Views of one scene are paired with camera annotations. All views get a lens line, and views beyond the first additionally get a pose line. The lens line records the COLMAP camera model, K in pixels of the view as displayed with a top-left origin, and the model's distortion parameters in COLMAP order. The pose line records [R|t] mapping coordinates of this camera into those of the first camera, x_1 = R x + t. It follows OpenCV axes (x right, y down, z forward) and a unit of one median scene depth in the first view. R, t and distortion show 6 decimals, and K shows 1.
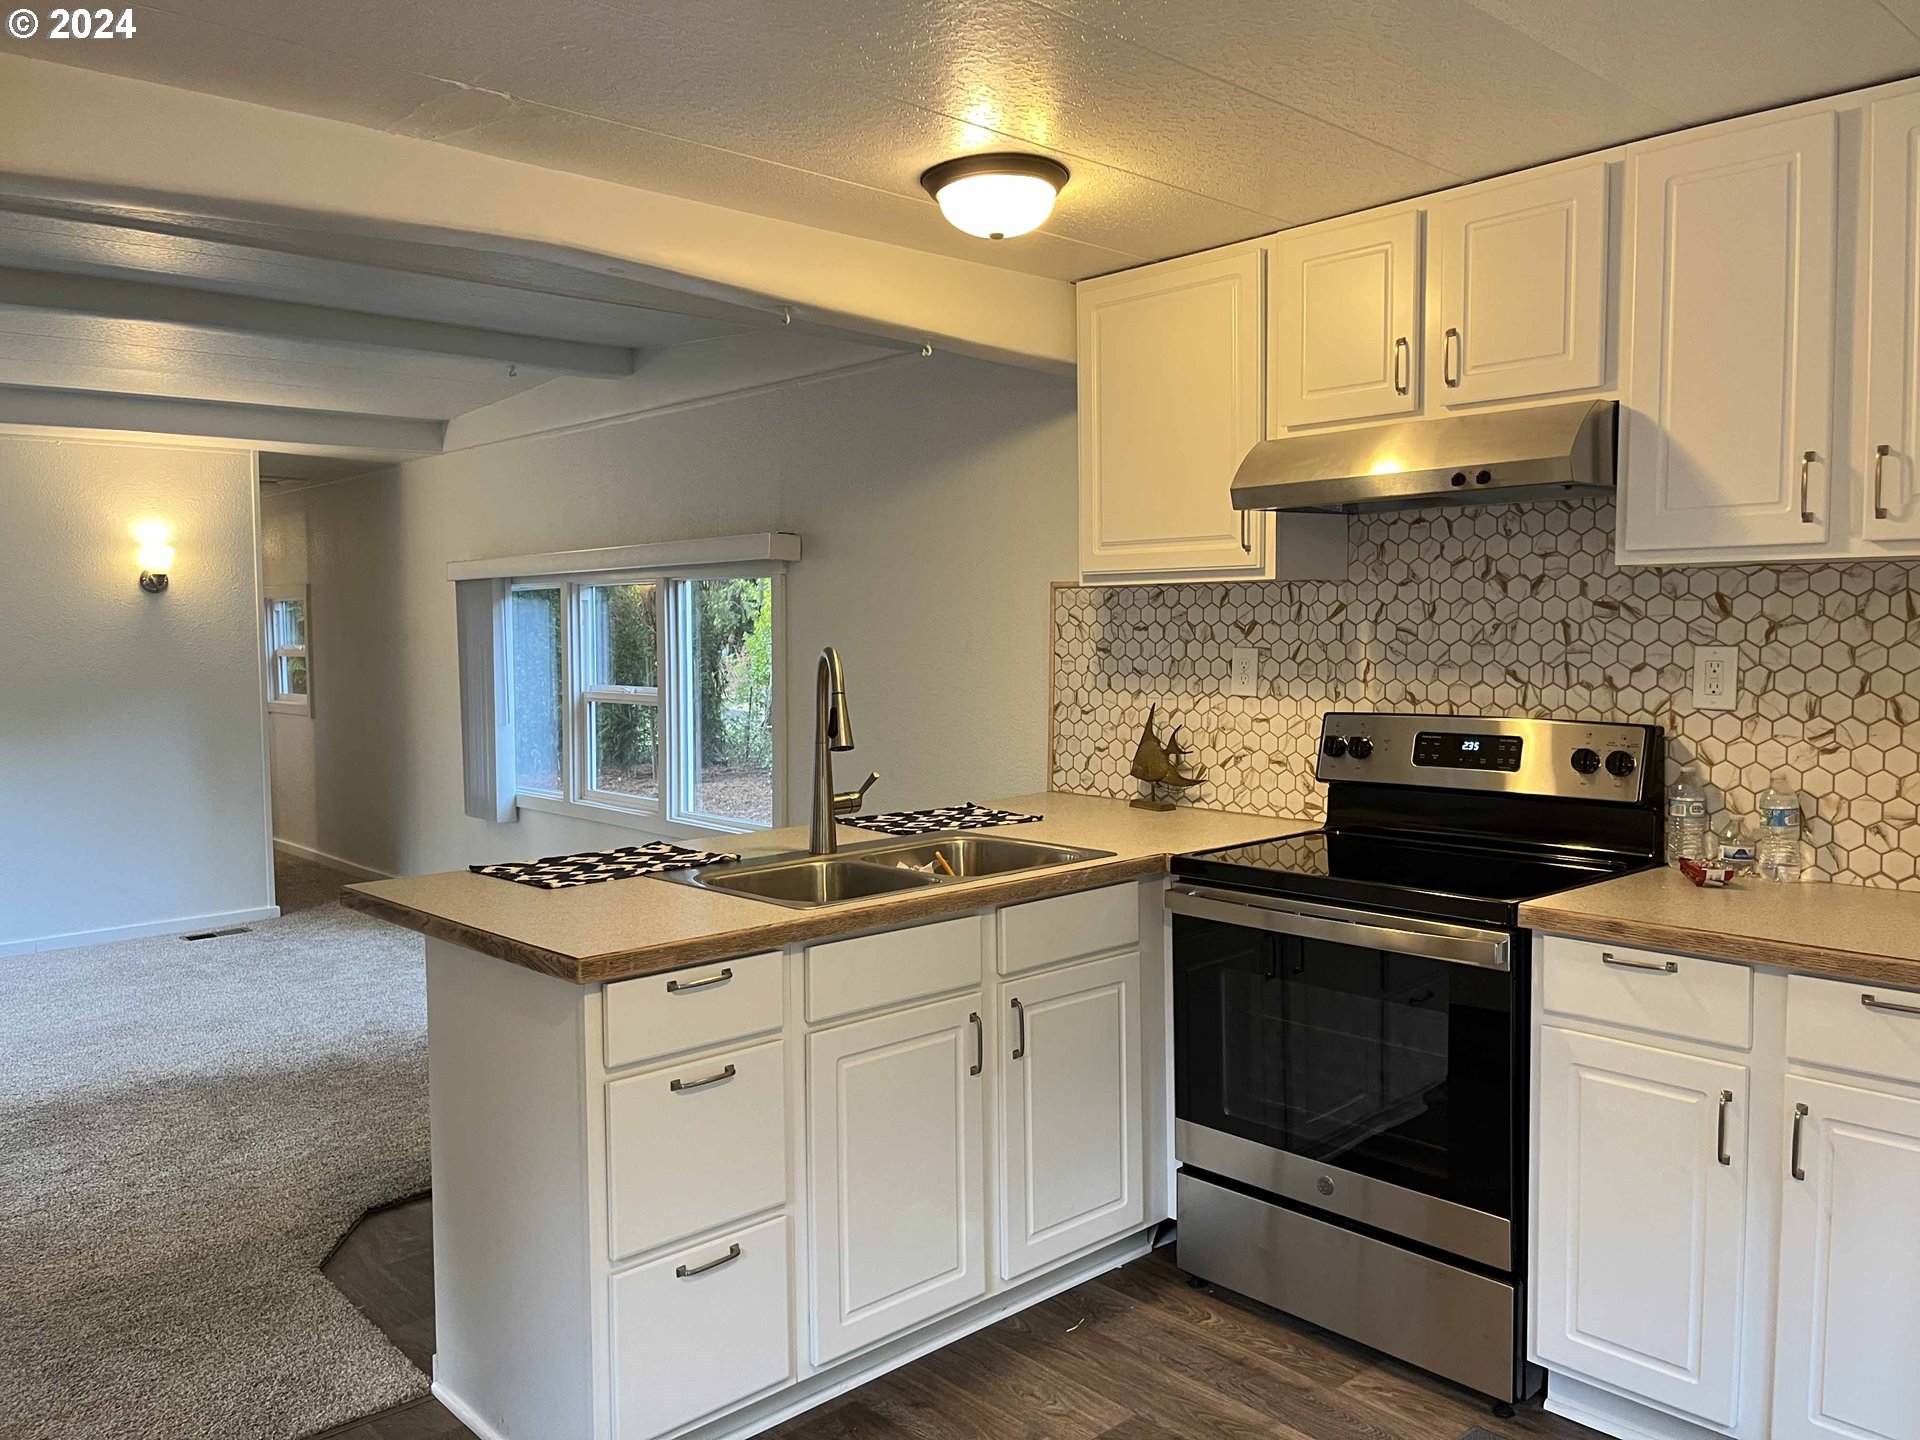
lens RADIAL K [[1441.7, 0, 977.3], [0, 1441.7, 721.4], [0, 0, 1]] dist [0.047193, -0.028409]
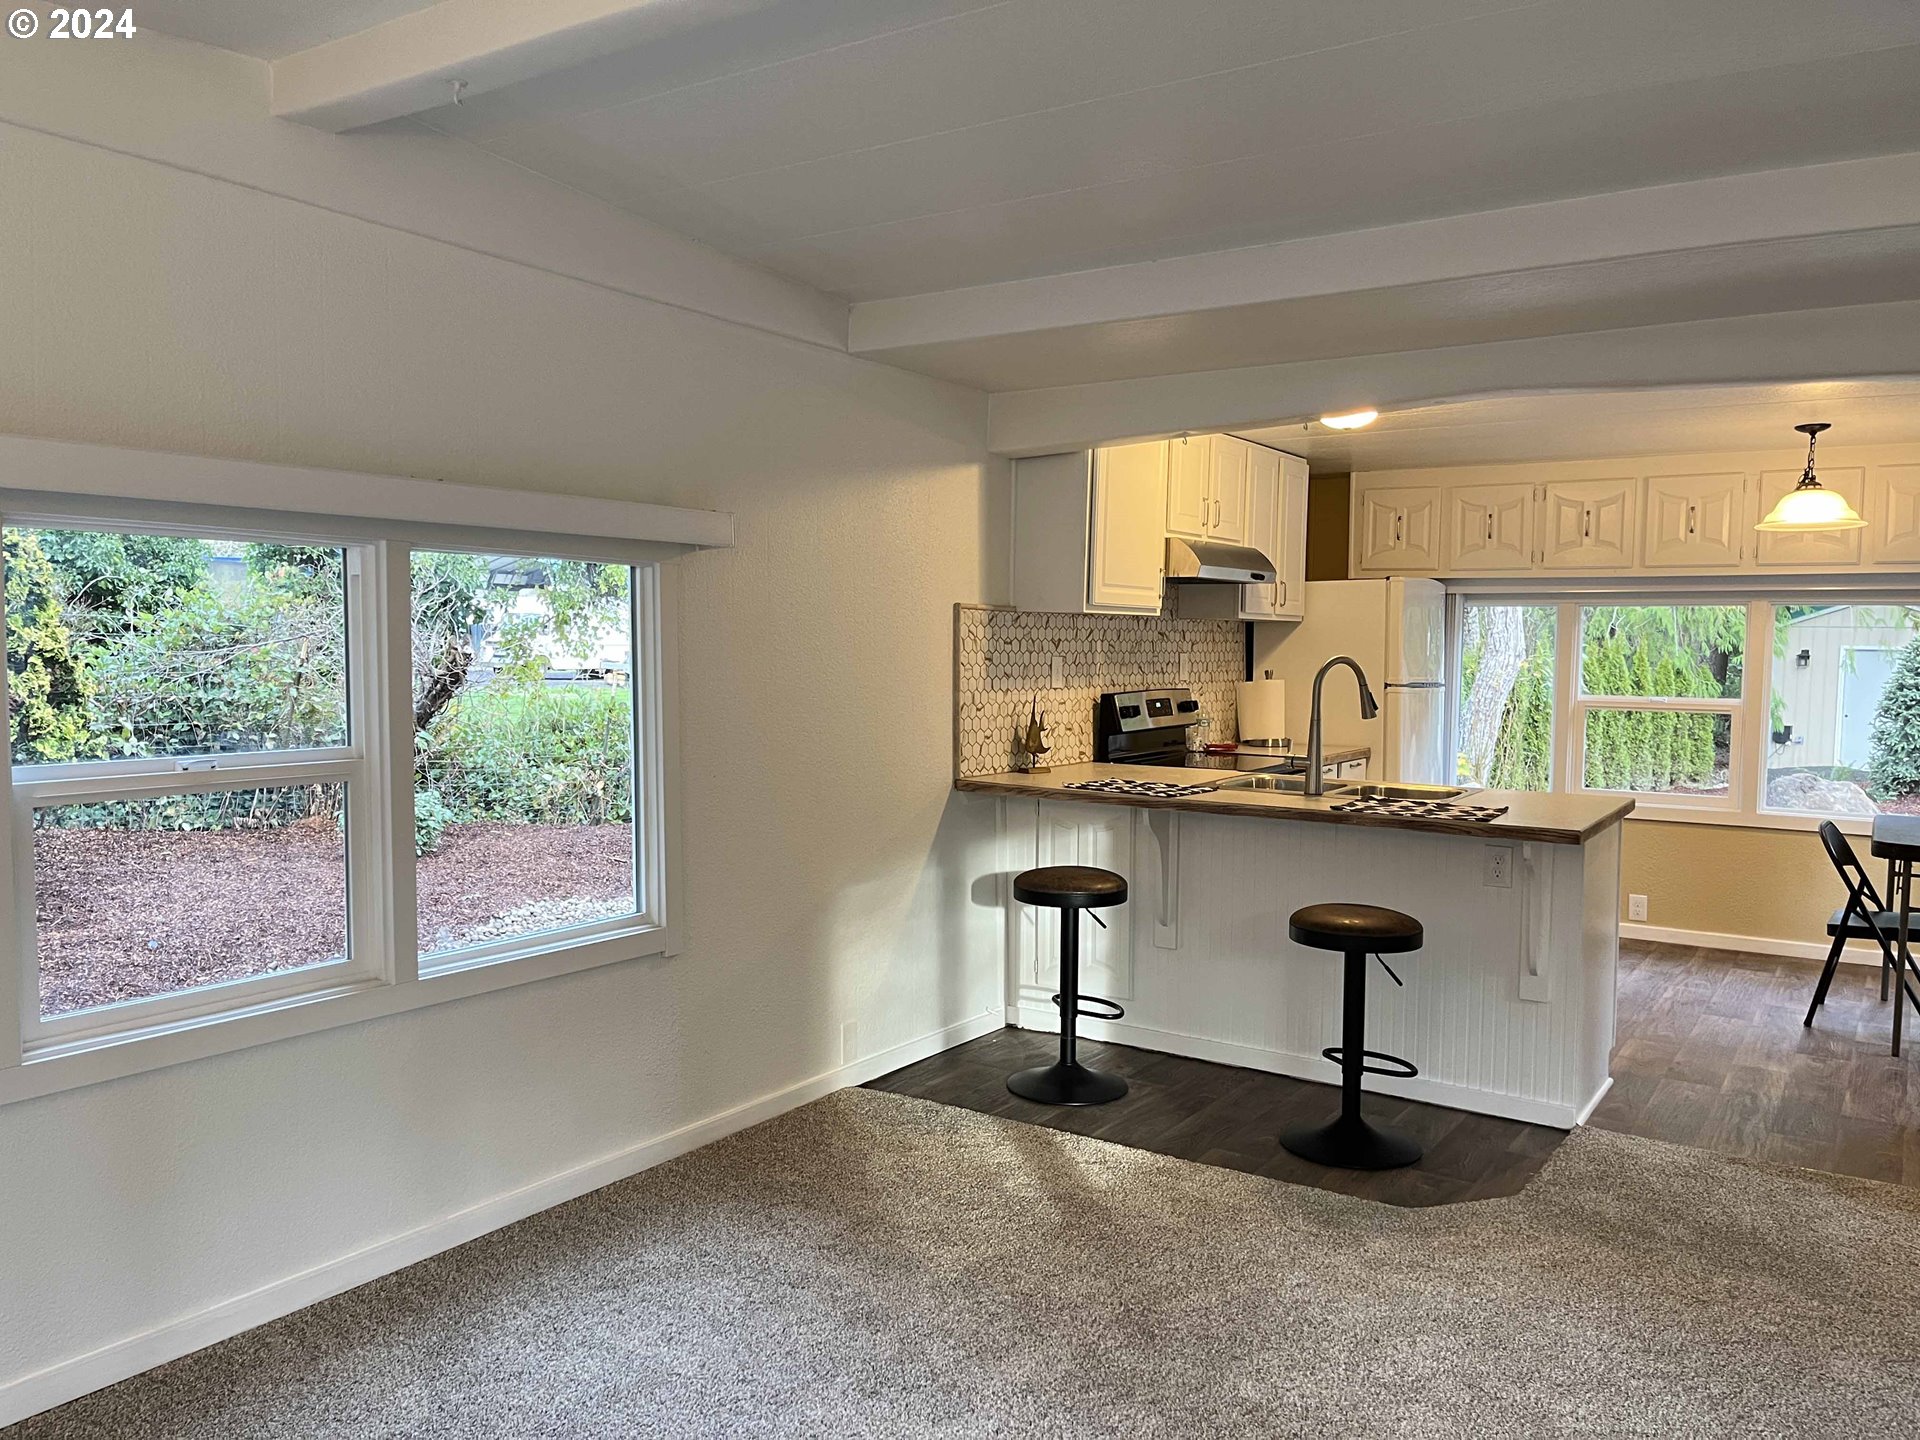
lens RADIAL K [[1441.7, 0, 960.3], [0, 1441.7, 723.9], [0, 0, 1]] dist [0.047193, -0.028409]
pose [[-0.236650, -0.048062, 0.970405, -1.209608], [0.059603, 0.996176, 0.063874, -0.079501], [-0.969765, 0.072955, -0.232881, 1.395791]]
